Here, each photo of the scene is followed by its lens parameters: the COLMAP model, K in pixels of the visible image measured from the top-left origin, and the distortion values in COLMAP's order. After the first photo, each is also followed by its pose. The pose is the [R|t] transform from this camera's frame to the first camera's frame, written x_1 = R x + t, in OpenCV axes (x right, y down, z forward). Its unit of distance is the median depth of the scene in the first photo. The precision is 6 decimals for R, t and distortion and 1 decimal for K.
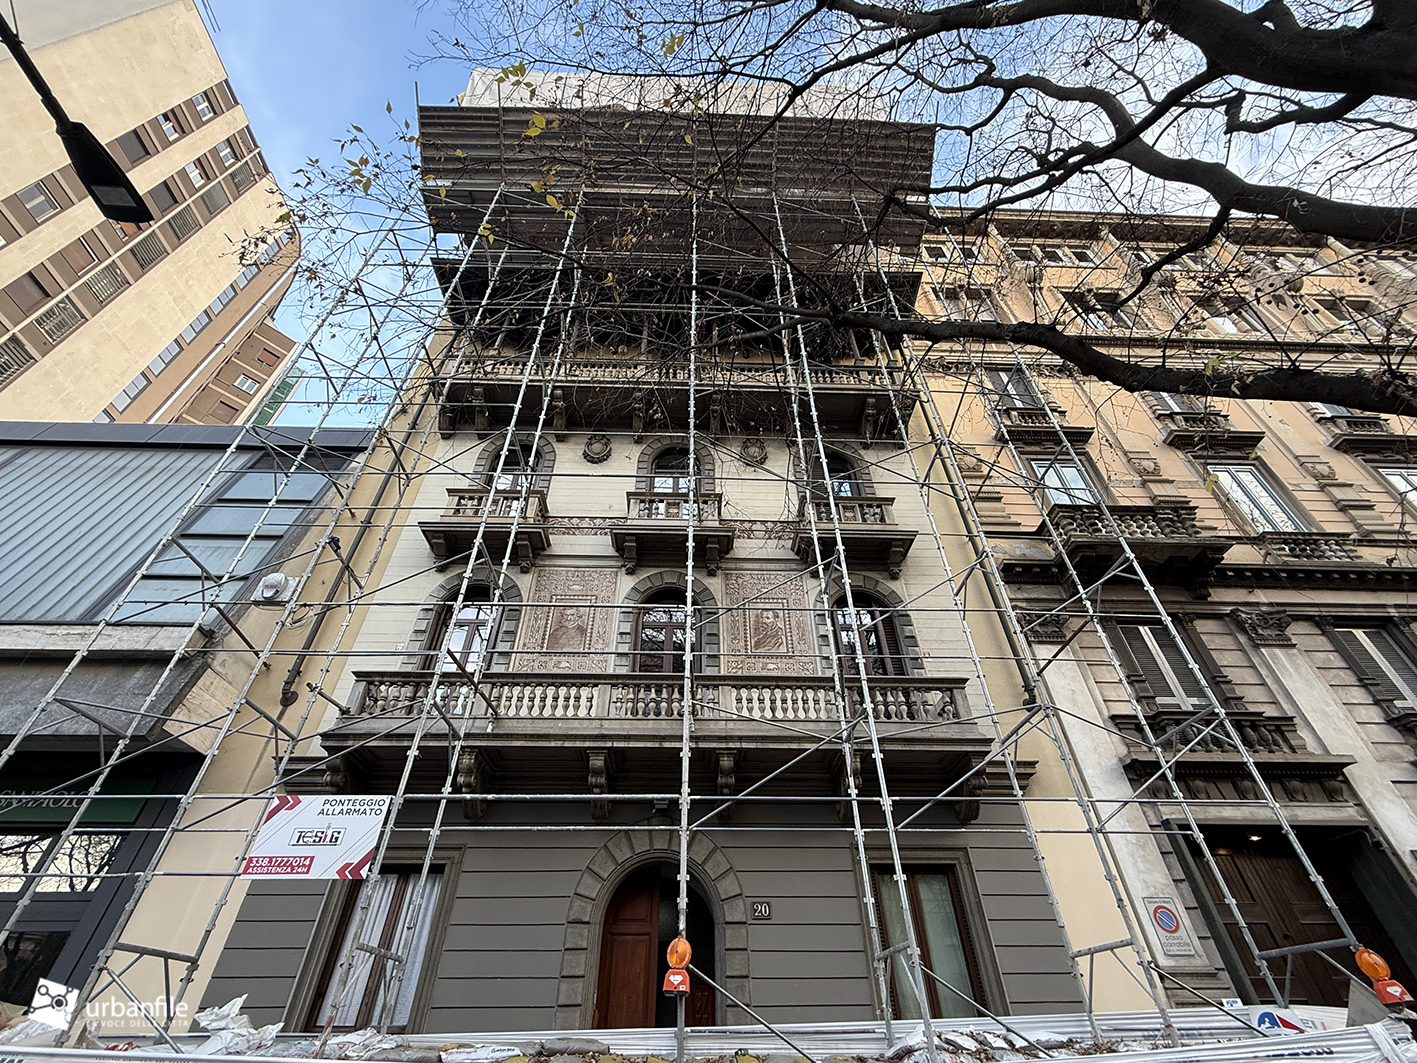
lens RADIAL K [[613.7, 0, 706.9], [0, 613.7, 531.5], [0, 0, 1]] dist [-0.001277, 0.001069]
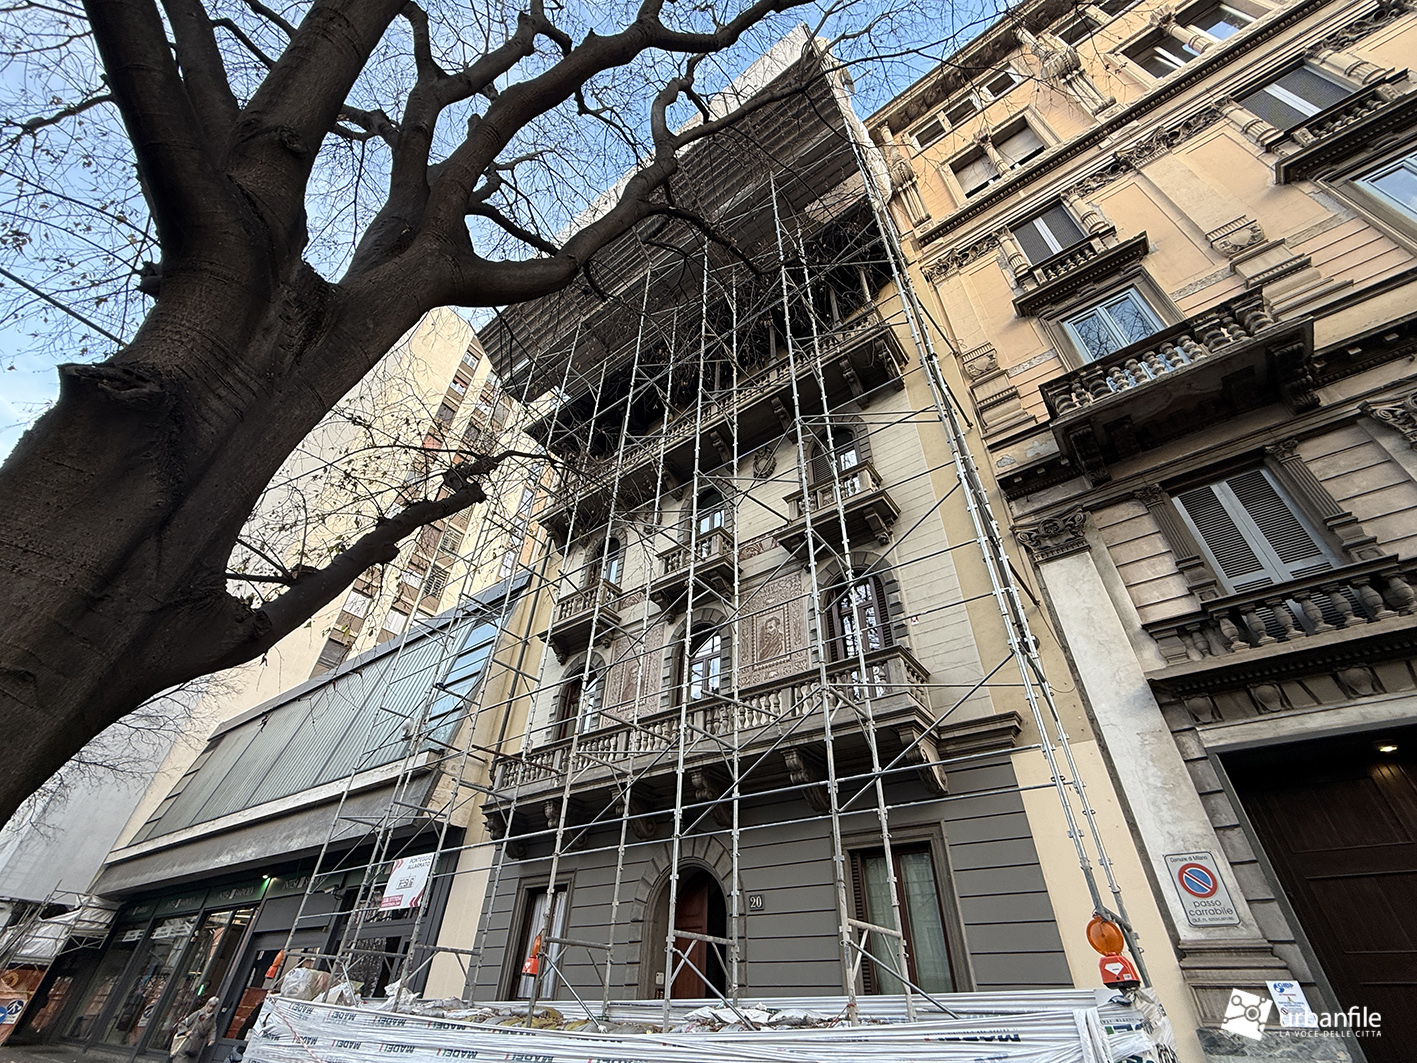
lens RADIAL K [[613.7, 0, 700.7], [0, 613.7, 517.7], [0, 0, 1]] dist [-0.001277, 0.001069]
pose [[0.767832, -0.384116, -0.512727, 0.790775], [0.385136, 0.916315, -0.109711, 0.045373], [0.511961, -0.113230, 0.851513, 0.055384]]
